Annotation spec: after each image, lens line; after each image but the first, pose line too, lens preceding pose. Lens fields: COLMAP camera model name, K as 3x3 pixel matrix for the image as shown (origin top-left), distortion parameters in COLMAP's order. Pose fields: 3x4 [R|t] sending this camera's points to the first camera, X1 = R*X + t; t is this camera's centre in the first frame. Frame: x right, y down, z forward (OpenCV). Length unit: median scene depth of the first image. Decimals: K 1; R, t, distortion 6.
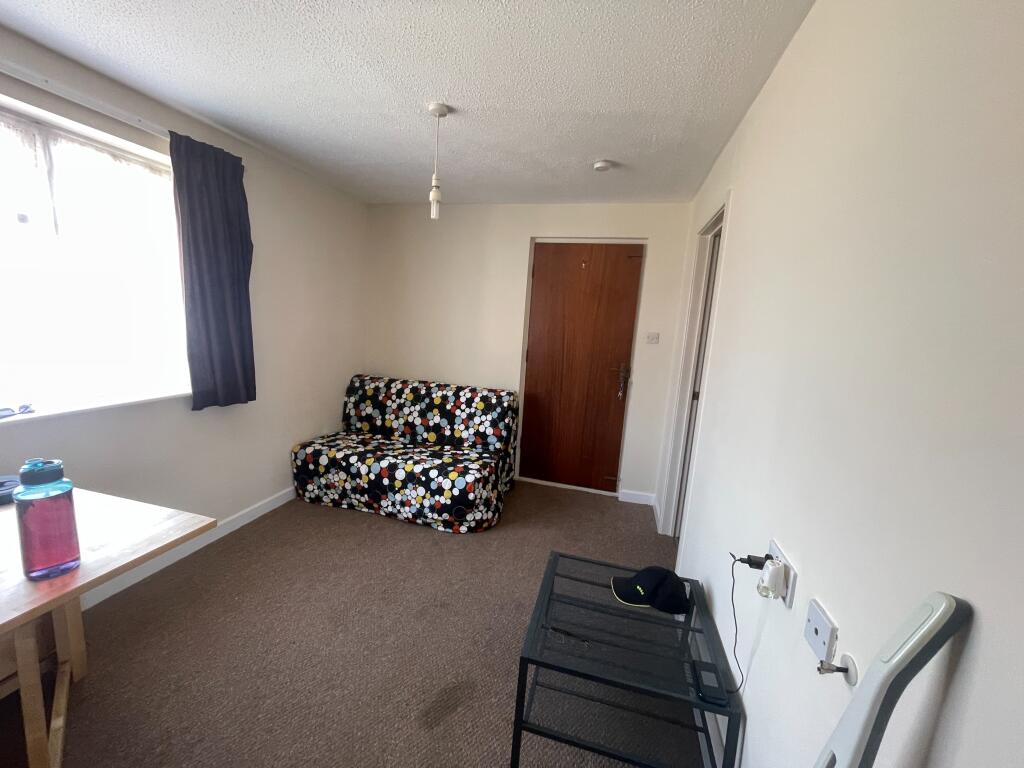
lens RADIAL K [[417.4, 0, 512.0], [0, 417.4, 384.0], [0, 0, 1]] dist [0.001709, 0.000621]
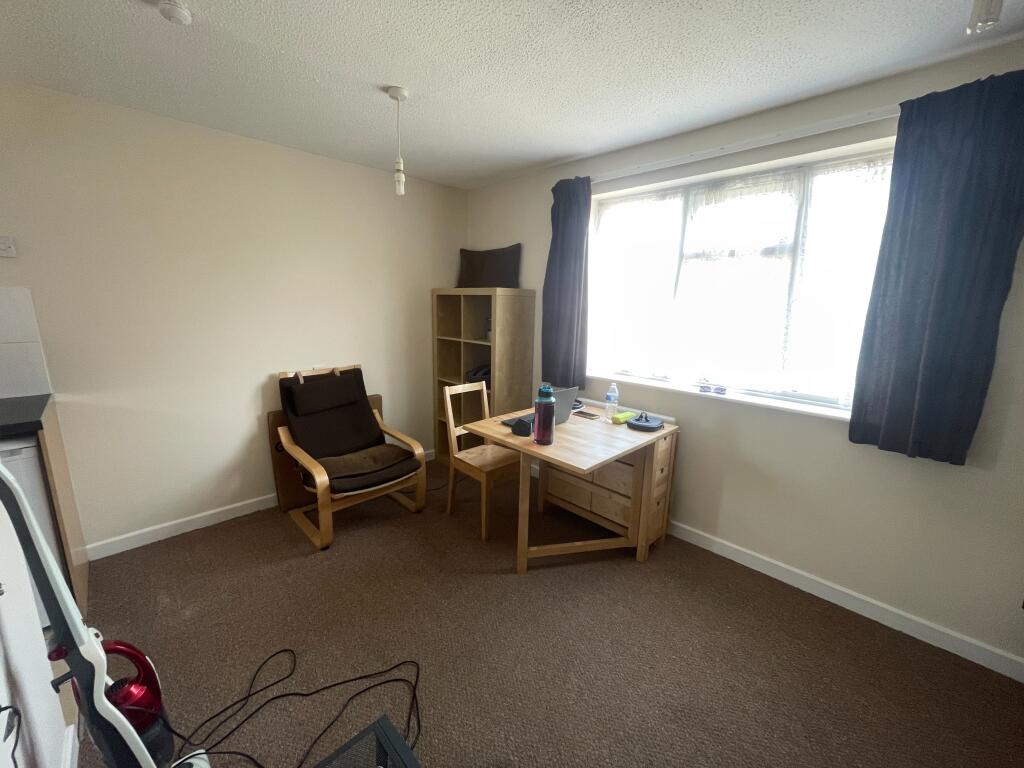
lens RADIAL K [[417.4, 0, 512.0], [0, 417.4, 384.0], [0, 0, 1]] dist [0.001709, 0.000621]
pose [[-0.516343, 0.102902, -0.850177, 0.314568], [-0.184189, 0.956177, 0.227597, -0.122053], [0.836340, 0.274112, -0.474762, 0.867532]]
